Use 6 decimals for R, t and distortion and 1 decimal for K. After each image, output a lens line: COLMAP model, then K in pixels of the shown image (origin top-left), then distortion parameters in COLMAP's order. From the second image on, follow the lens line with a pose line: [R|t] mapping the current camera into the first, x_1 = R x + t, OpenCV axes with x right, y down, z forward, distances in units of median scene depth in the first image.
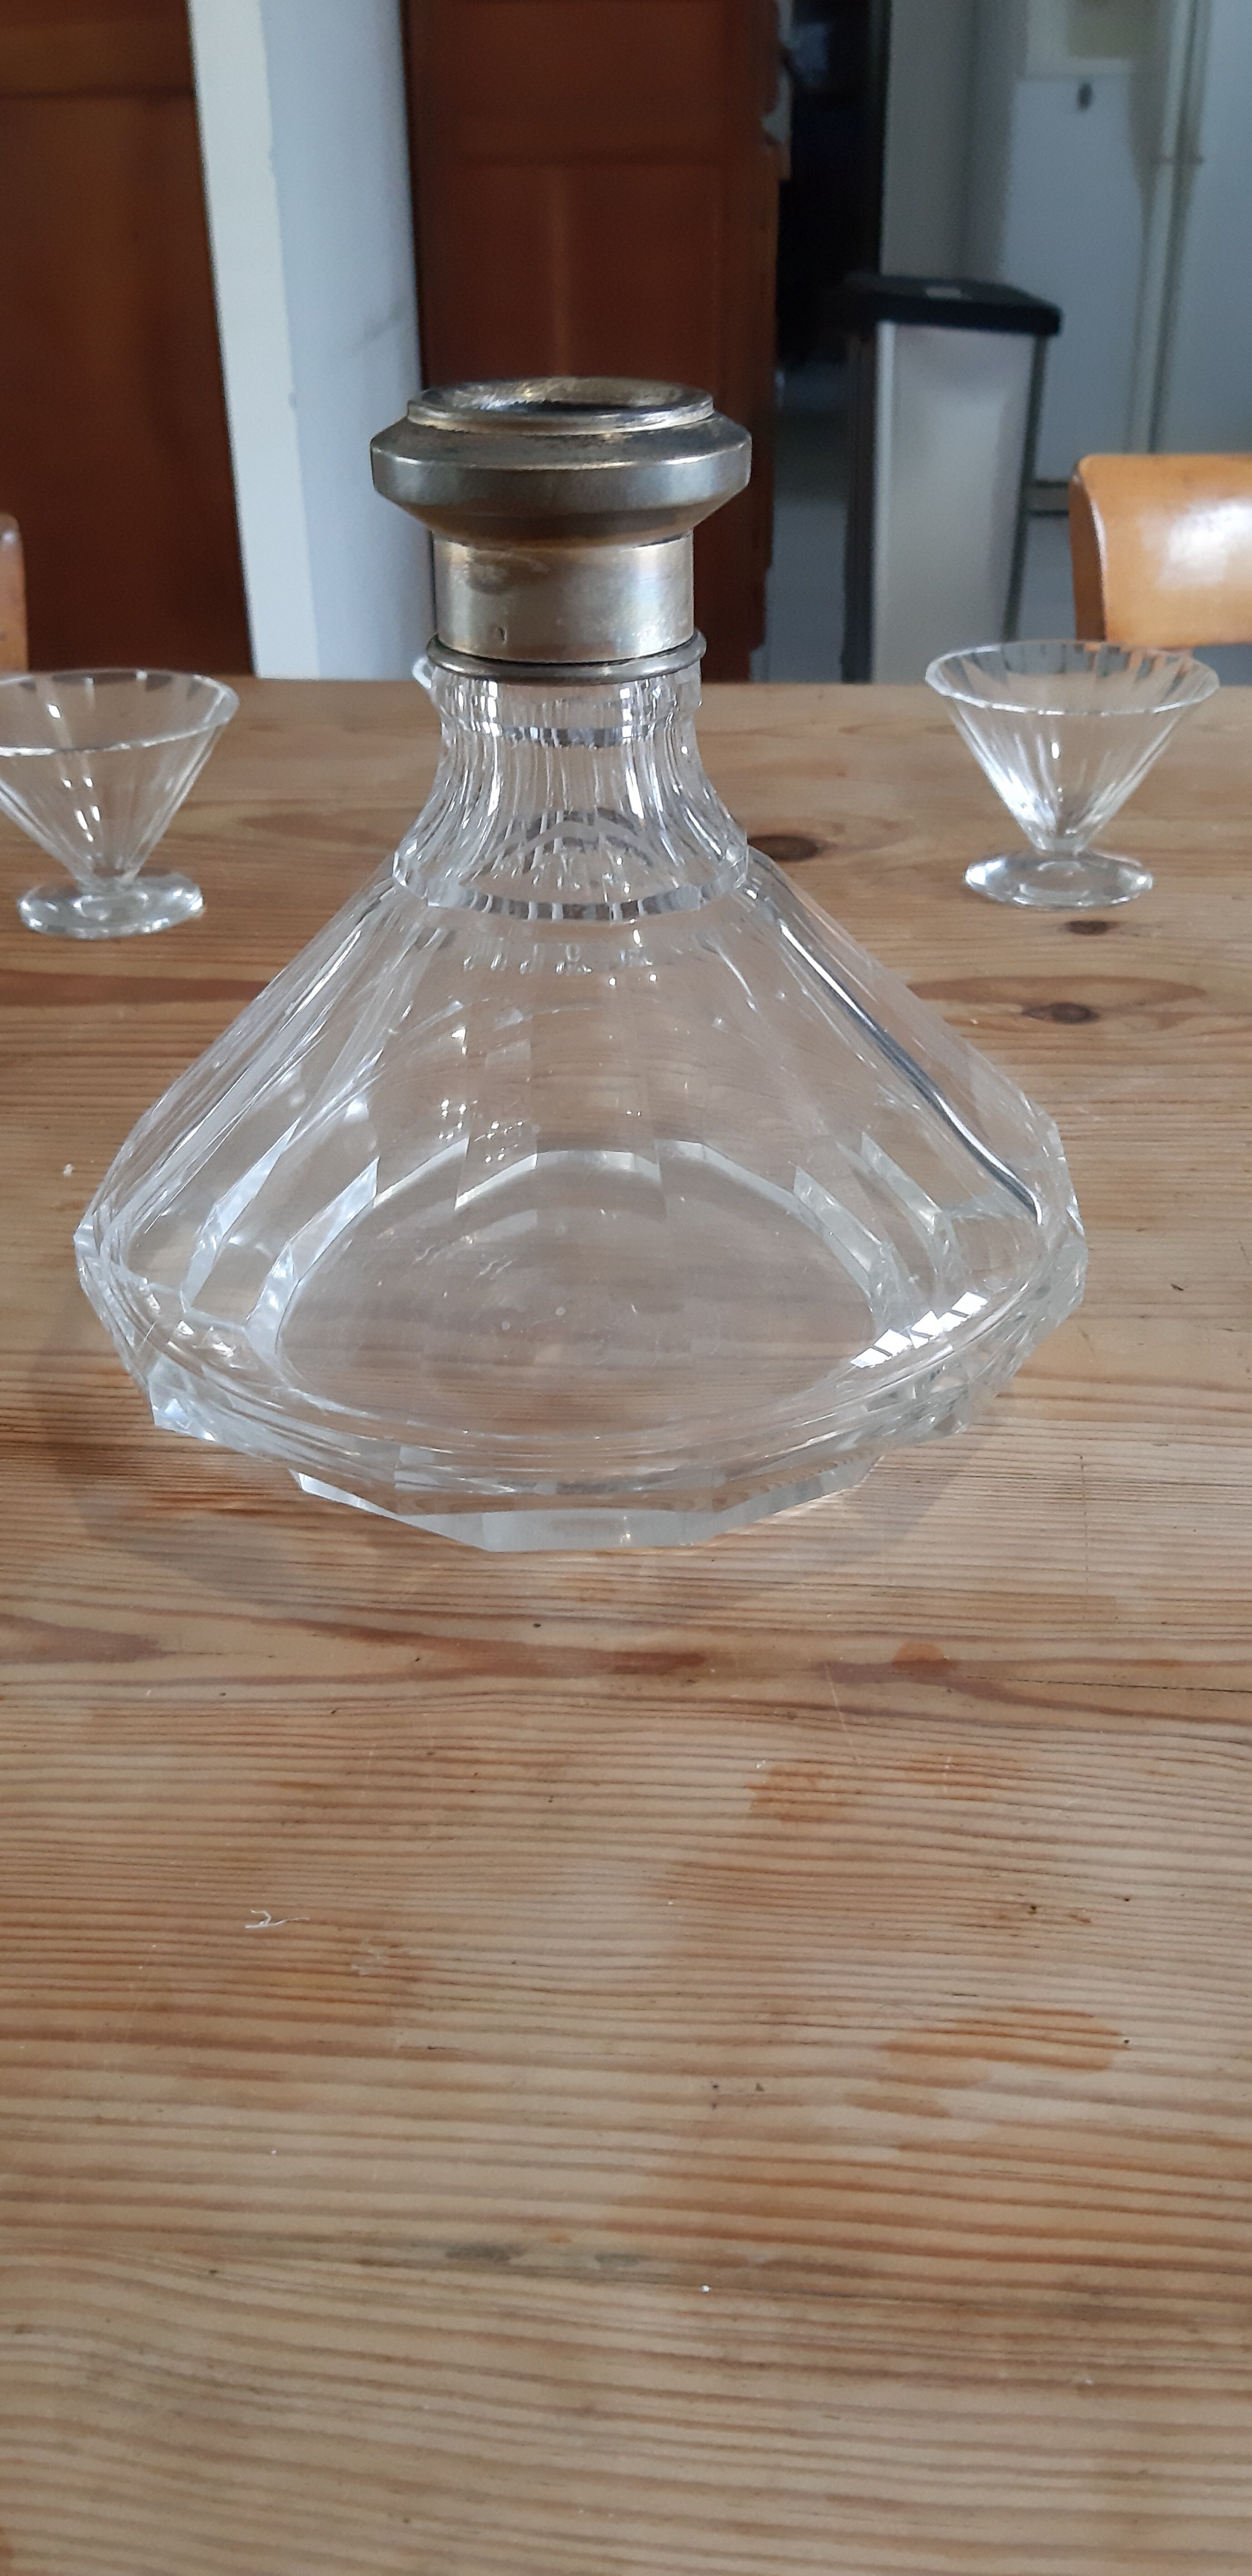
lens RADIAL K [[2074.9, 0, 642.3], [0, 2074.9, 1270.6], [0, 0, 1]] dist [0.070161, -0.164600]
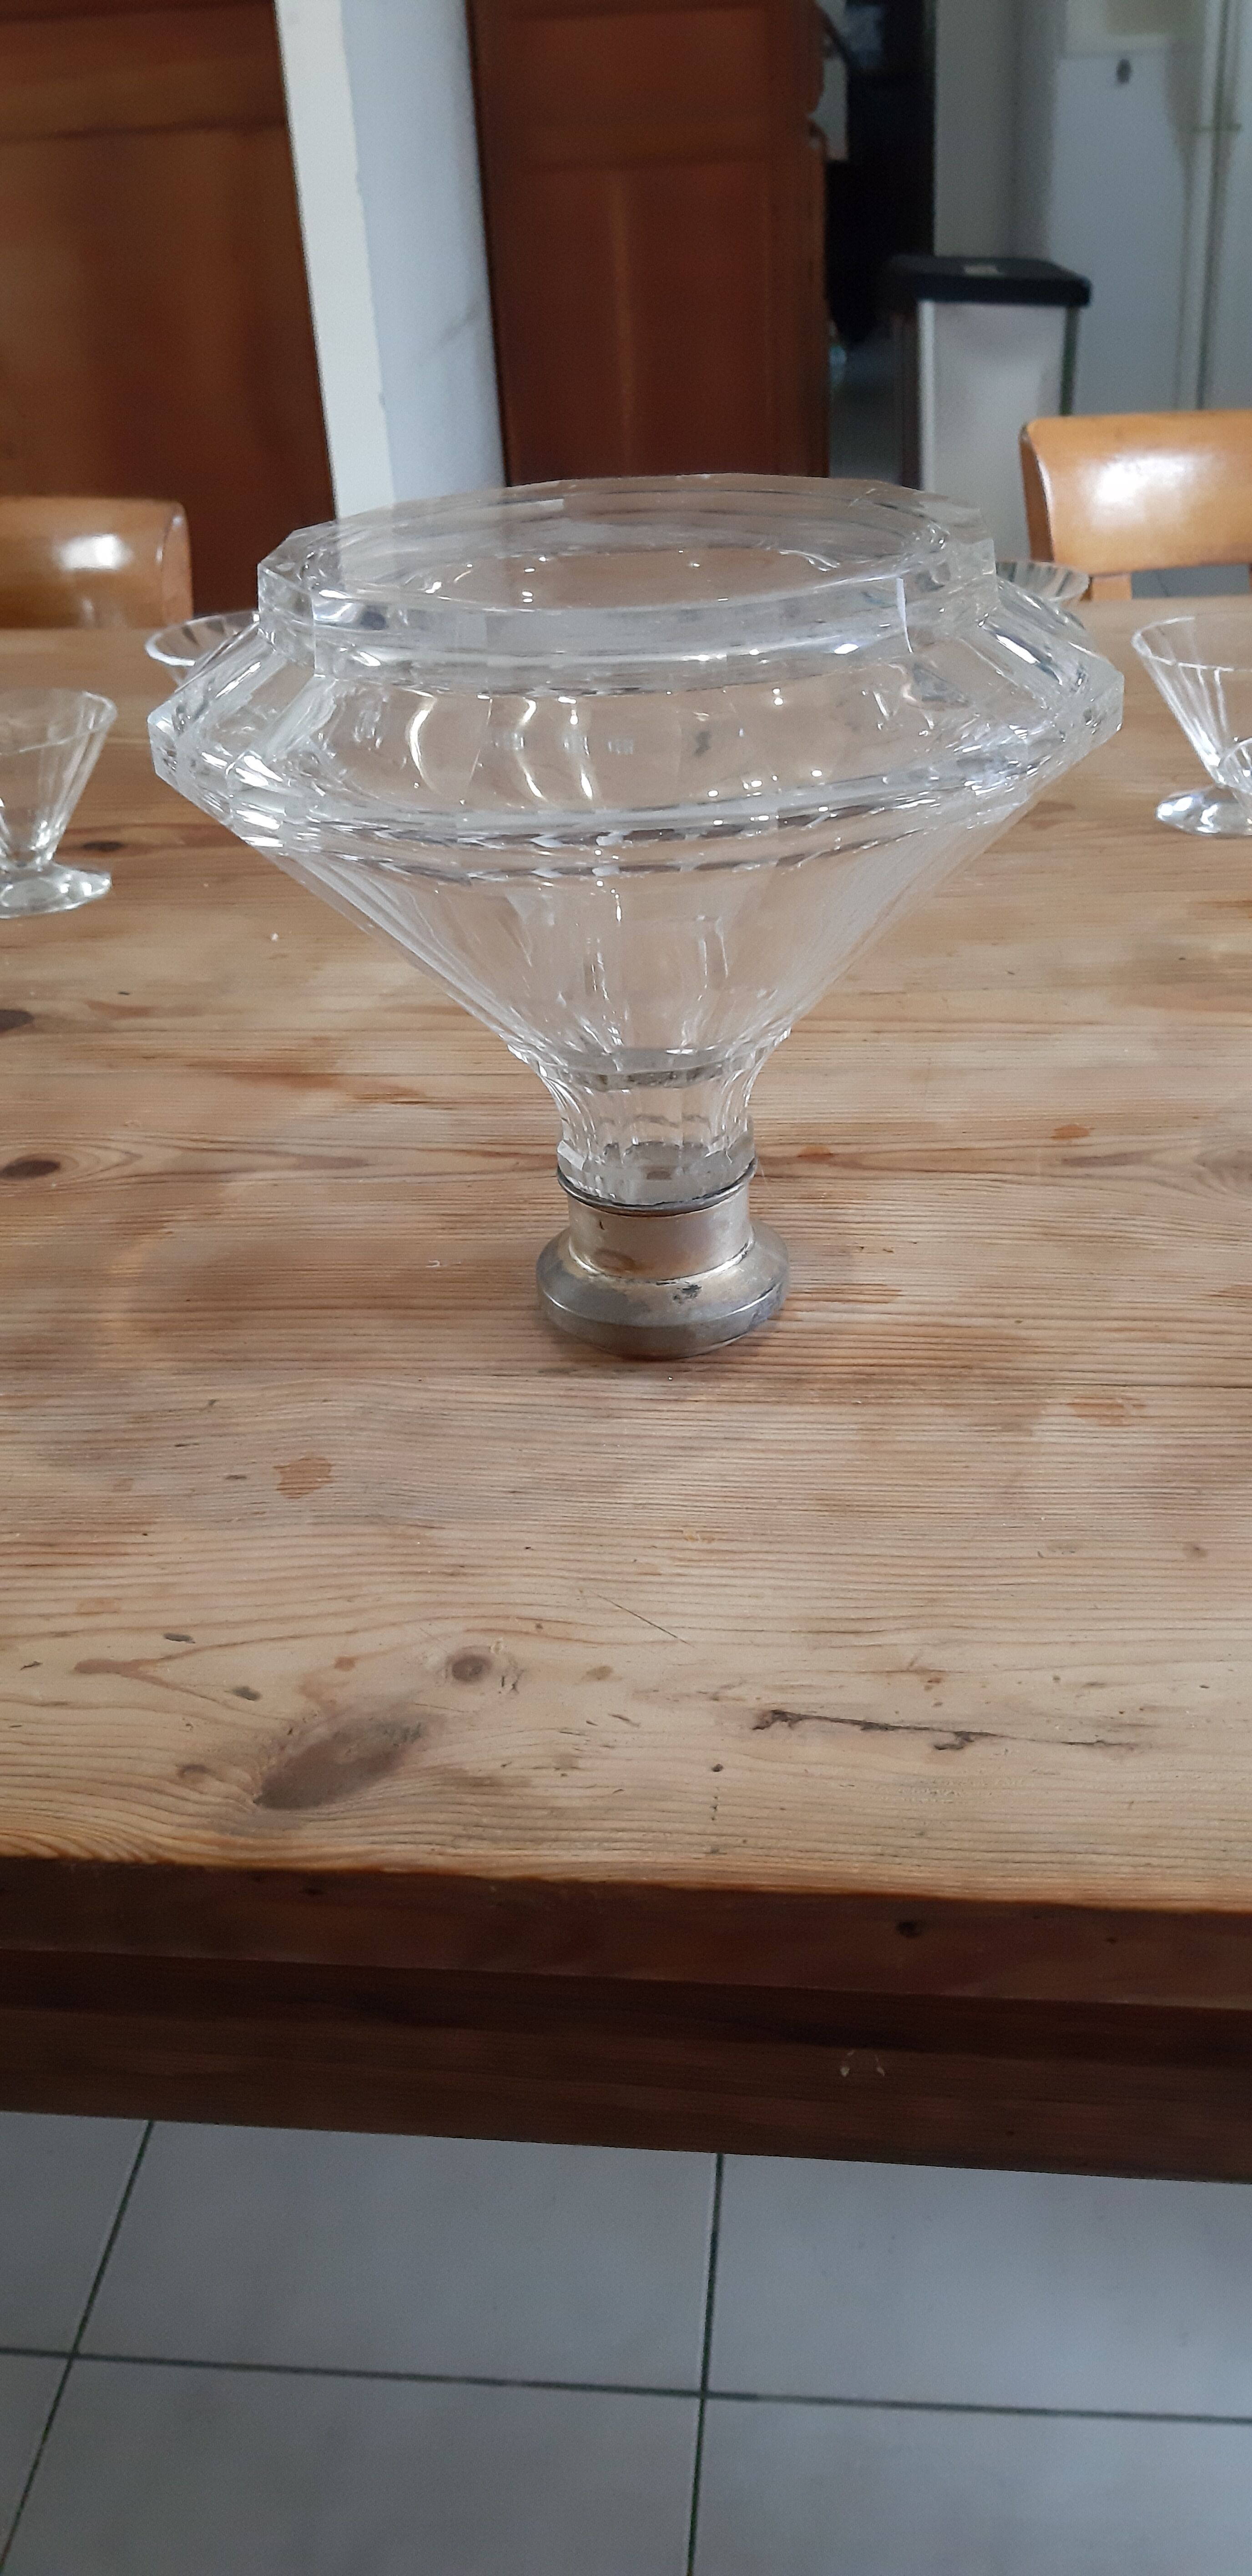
lens RADIAL K [[2074.9, 0, 640.2], [0, 2074.9, 1285.9], [0, 0, 1]] dist [0.070161, -0.164600]
pose [[0.998572, -0.024292, -0.047590, 0.072385], [0.024947, 0.999601, 0.013219, 0.278388], [0.047250, -0.014388, 0.998779, -0.700780]]
